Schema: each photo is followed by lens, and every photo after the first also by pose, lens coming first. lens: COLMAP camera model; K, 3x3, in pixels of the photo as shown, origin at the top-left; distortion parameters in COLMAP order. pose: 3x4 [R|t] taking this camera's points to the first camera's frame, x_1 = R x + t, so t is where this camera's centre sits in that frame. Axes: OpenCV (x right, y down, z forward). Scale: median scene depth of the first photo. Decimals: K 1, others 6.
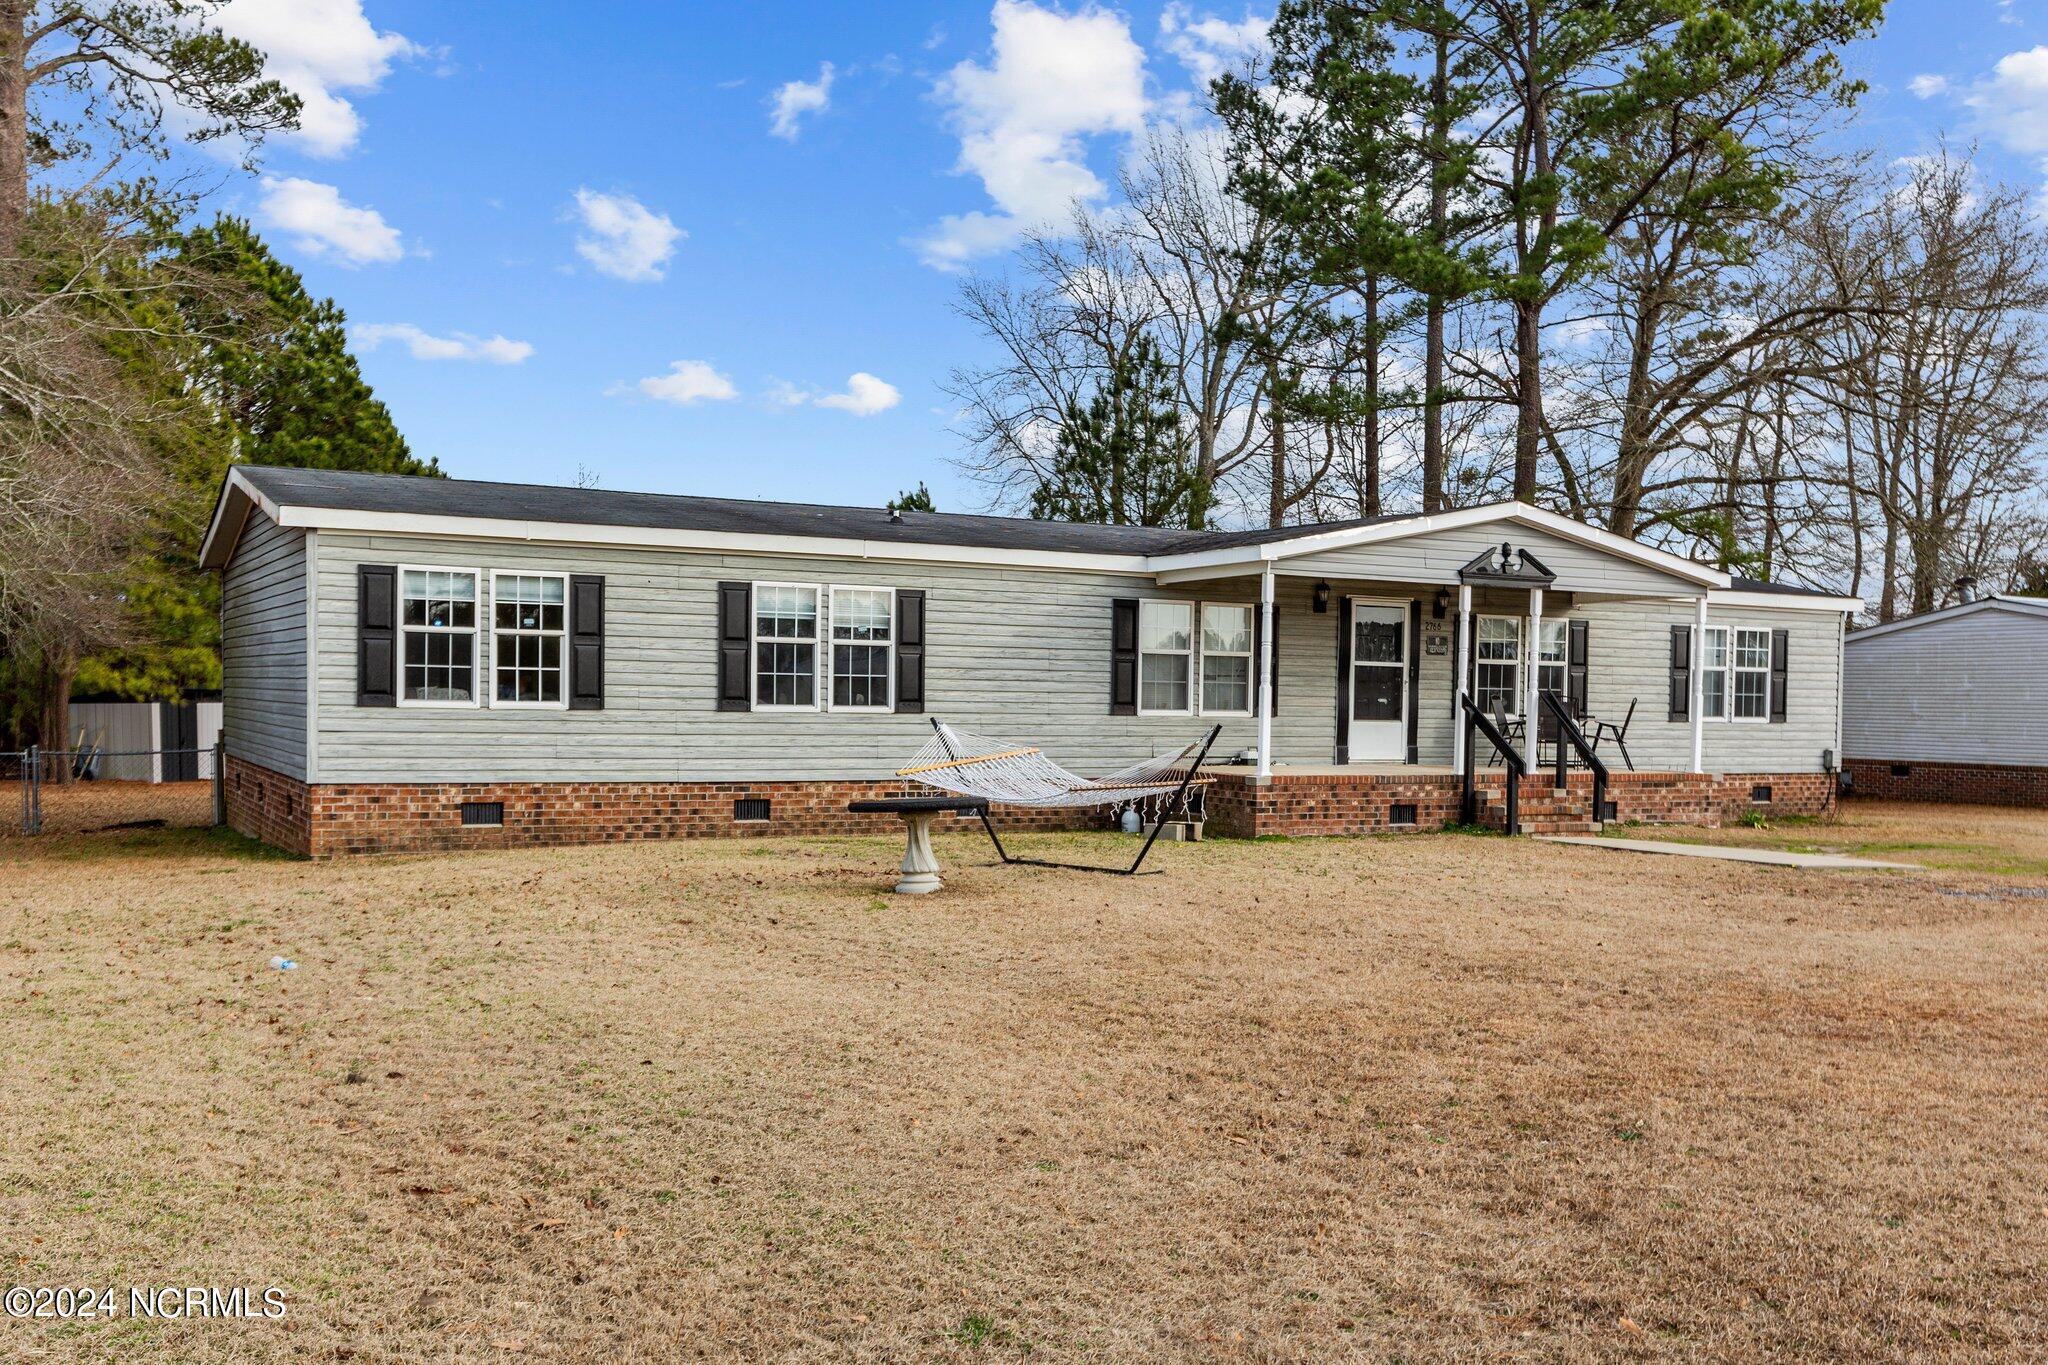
lens RADIAL K [[1931.9, 0, 1066.7], [0, 1931.9, 791.4], [0, 0, 1]] dist [-0.004921, -0.002336]
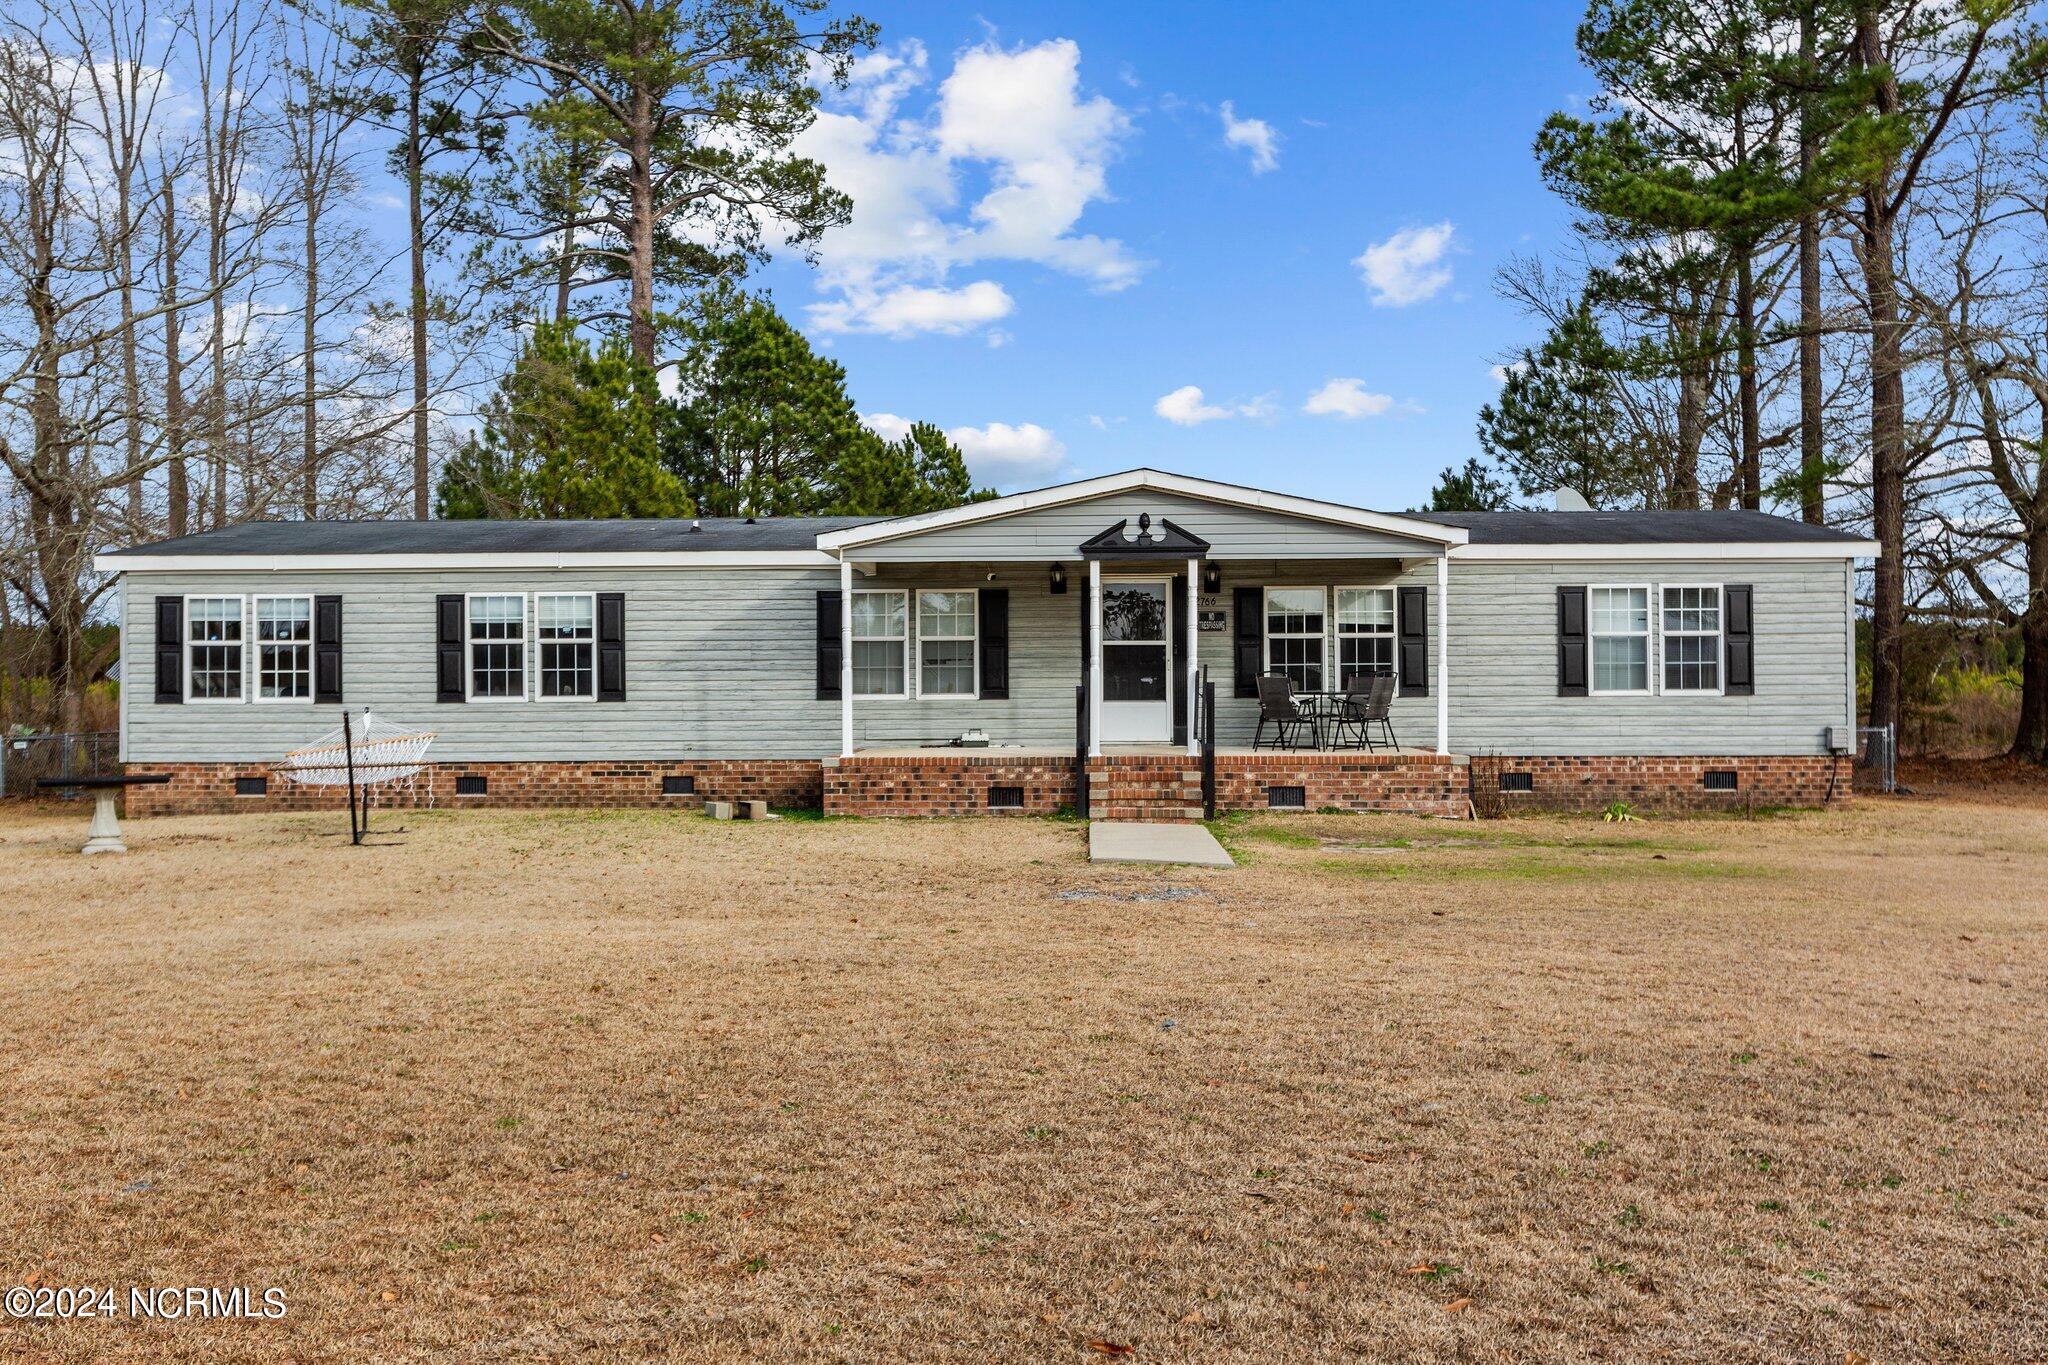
lens RADIAL K [[1794.6, 0, 1024.0], [0, 1794.6, 682.5], [0, 0, 1]] dist [0.002334, 0.001620]
pose [[0.852370, -0.020363, -0.522543, 0.675754], [-0.005635, 0.998826, -0.048115, -0.002496], [0.522909, 0.043956, 0.851254, 0.231190]]
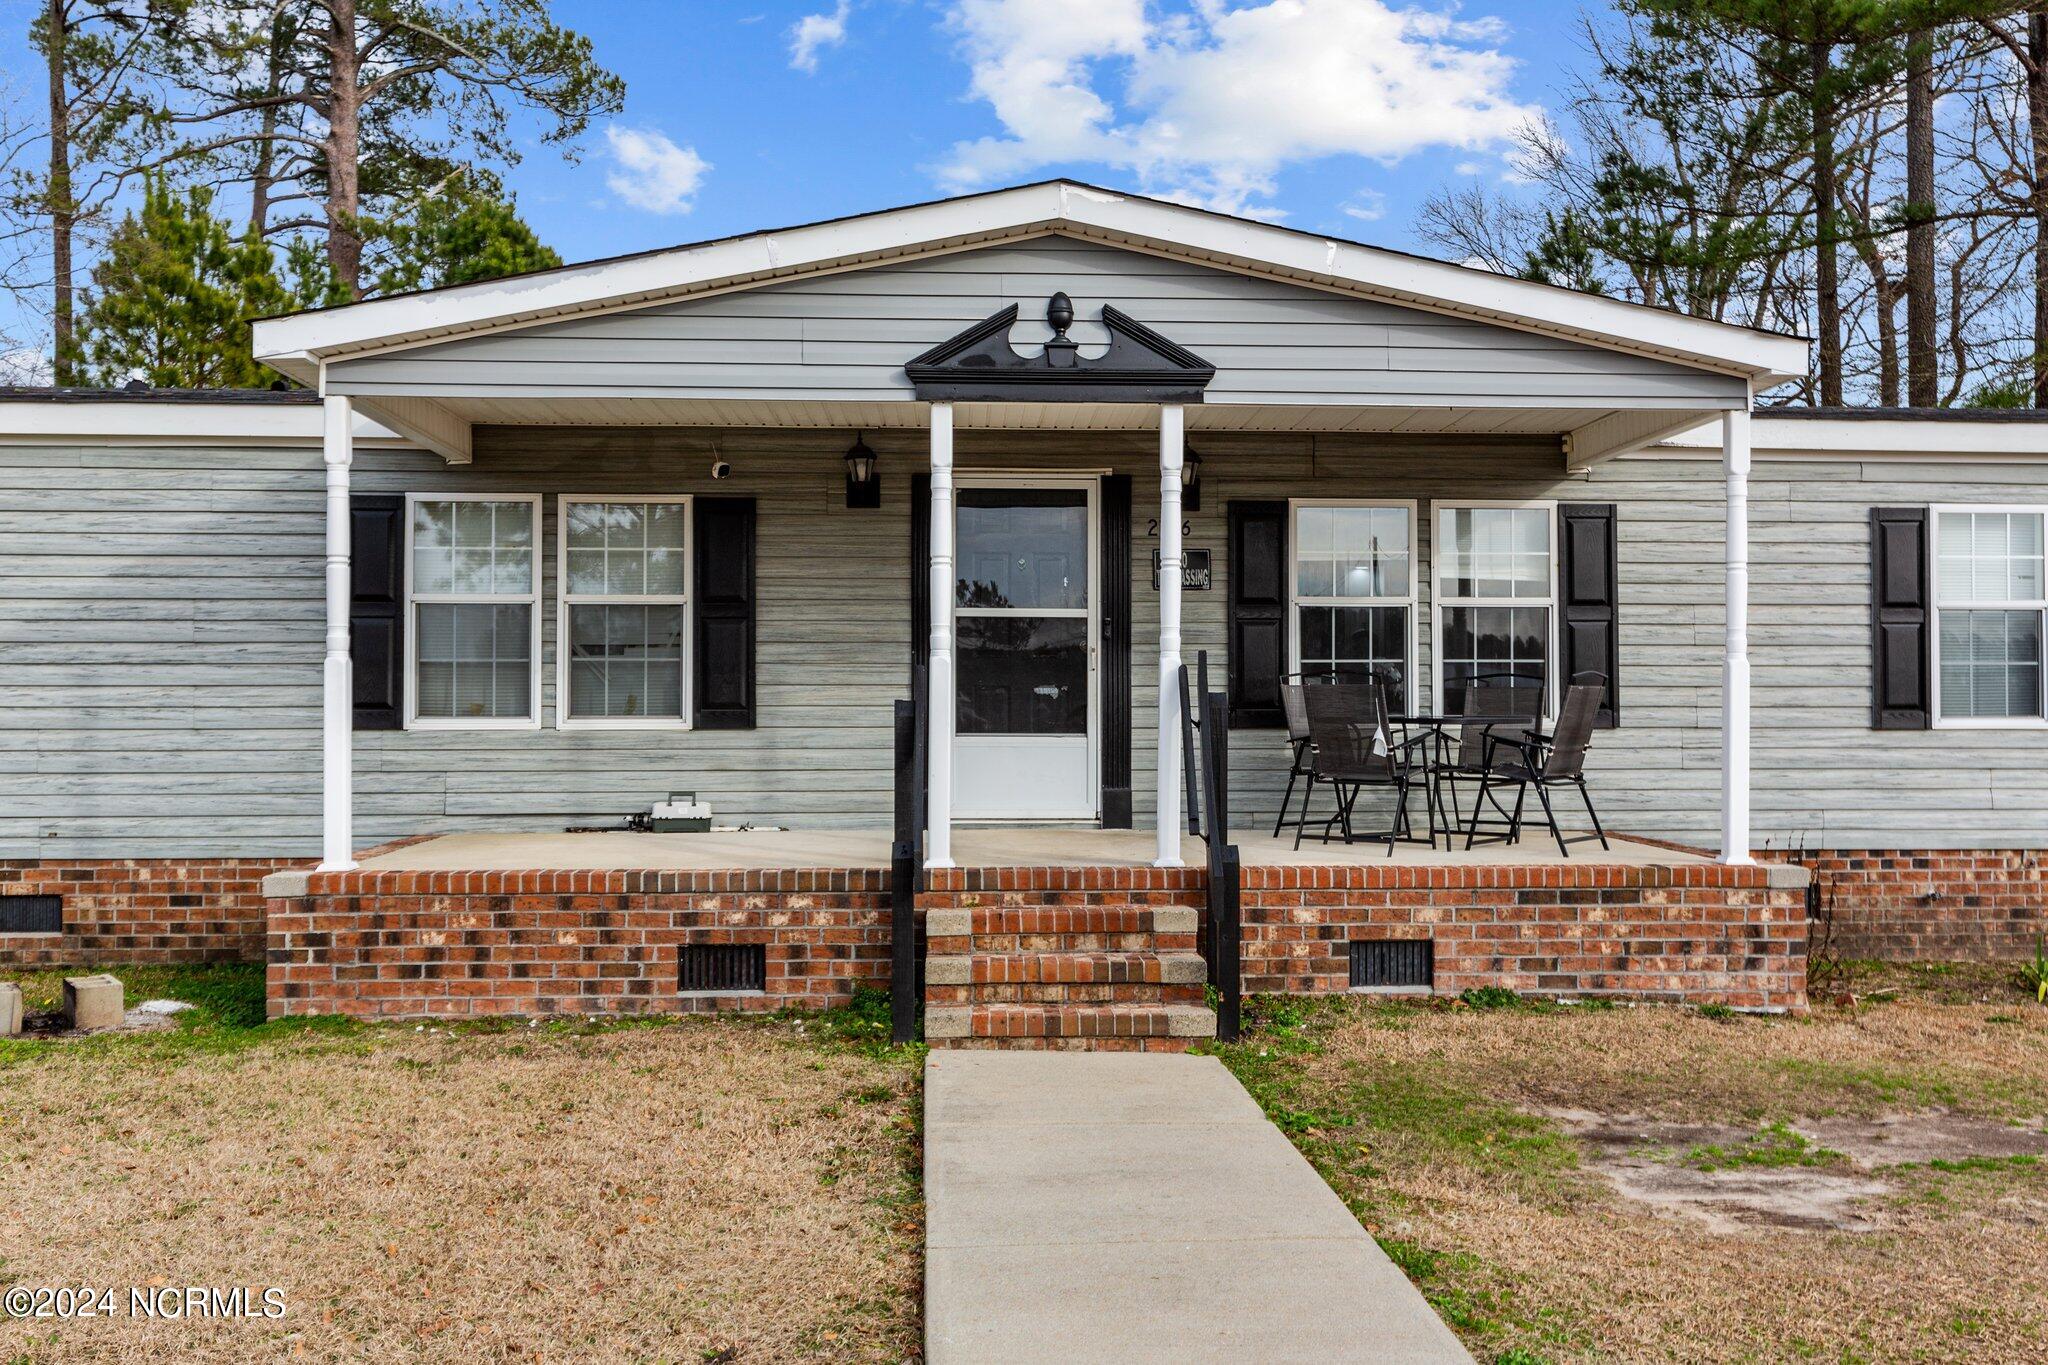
lens RADIAL K [[1831.1, 0, 1039.4], [0, 1831.1, 688.9], [0, 0, 1]] dist [0.001871, 0.003730]
pose [[0.899510, -0.019850, -0.436450, 0.412158], [-0.006871, 0.998201, -0.059559, -0.024734], [0.436847, 0.056573, 0.897755, 0.697770]]
